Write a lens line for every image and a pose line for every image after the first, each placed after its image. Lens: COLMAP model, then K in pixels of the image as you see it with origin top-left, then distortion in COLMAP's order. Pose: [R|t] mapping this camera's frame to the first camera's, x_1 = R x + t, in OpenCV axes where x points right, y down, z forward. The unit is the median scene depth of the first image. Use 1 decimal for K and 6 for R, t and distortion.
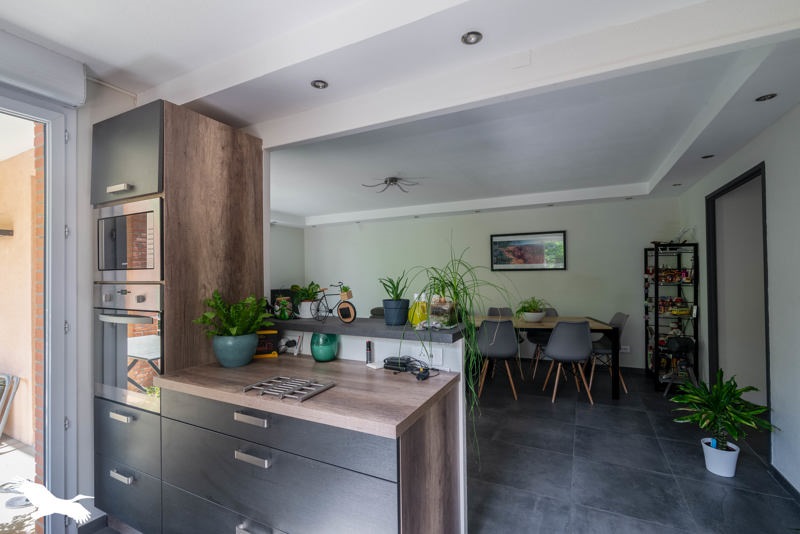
lens RADIAL K [[370.2, 0, 394.0], [0, 370.2, 264.0], [0, 0, 1]] dist [-0.001447, 0.001320]
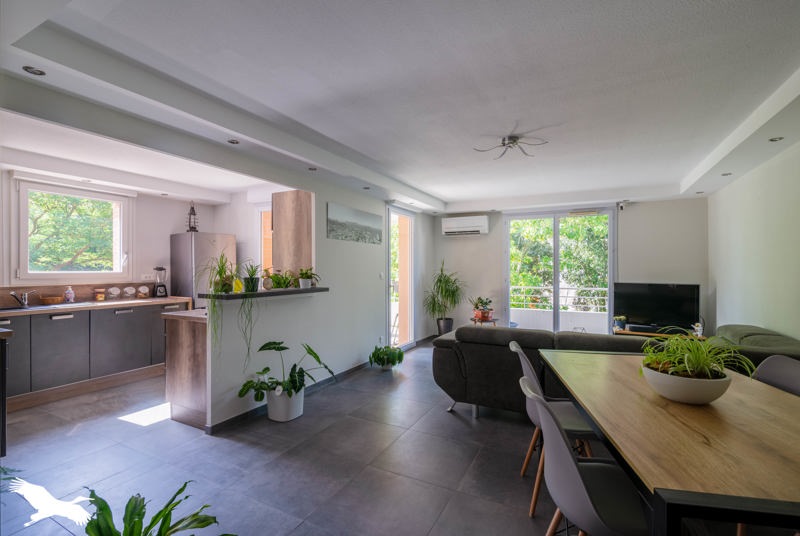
lens RADIAL K [[370.2, 0, 399.3], [0, 370.2, 264.1], [0, 0, 1]] dist [-0.001447, 0.001320]
pose [[-0.026616, -0.001086, -0.999645, 0.610077], [0.024950, 0.999687, -0.001750, 0.020213], [0.999334, -0.024988, -0.026581, 0.626422]]
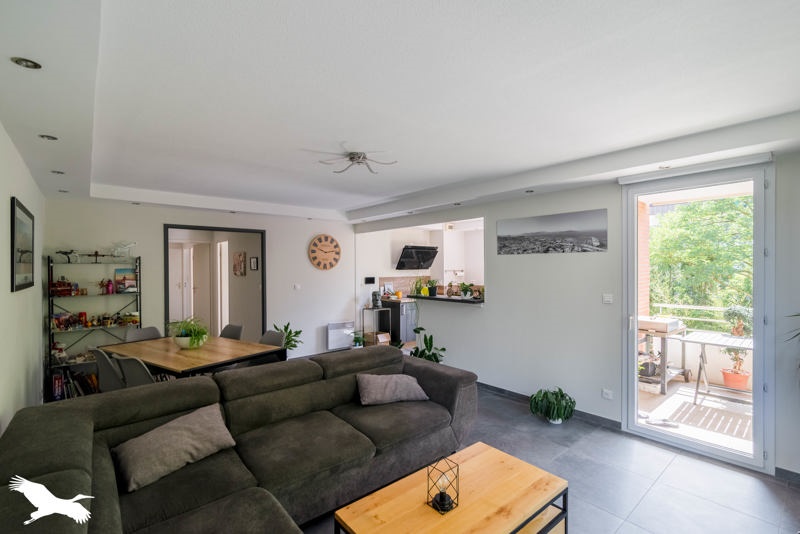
lens RADIAL K [[370.2, 0, 396.8], [0, 370.2, 267.6], [0, 0, 1]] dist [-0.001447, 0.001320]
pose [[-0.919963, 0.013668, 0.391768, -0.299057], [0.003410, 0.999633, -0.026868, 0.009806], [-0.391991, -0.023382, -0.919672, 1.312051]]
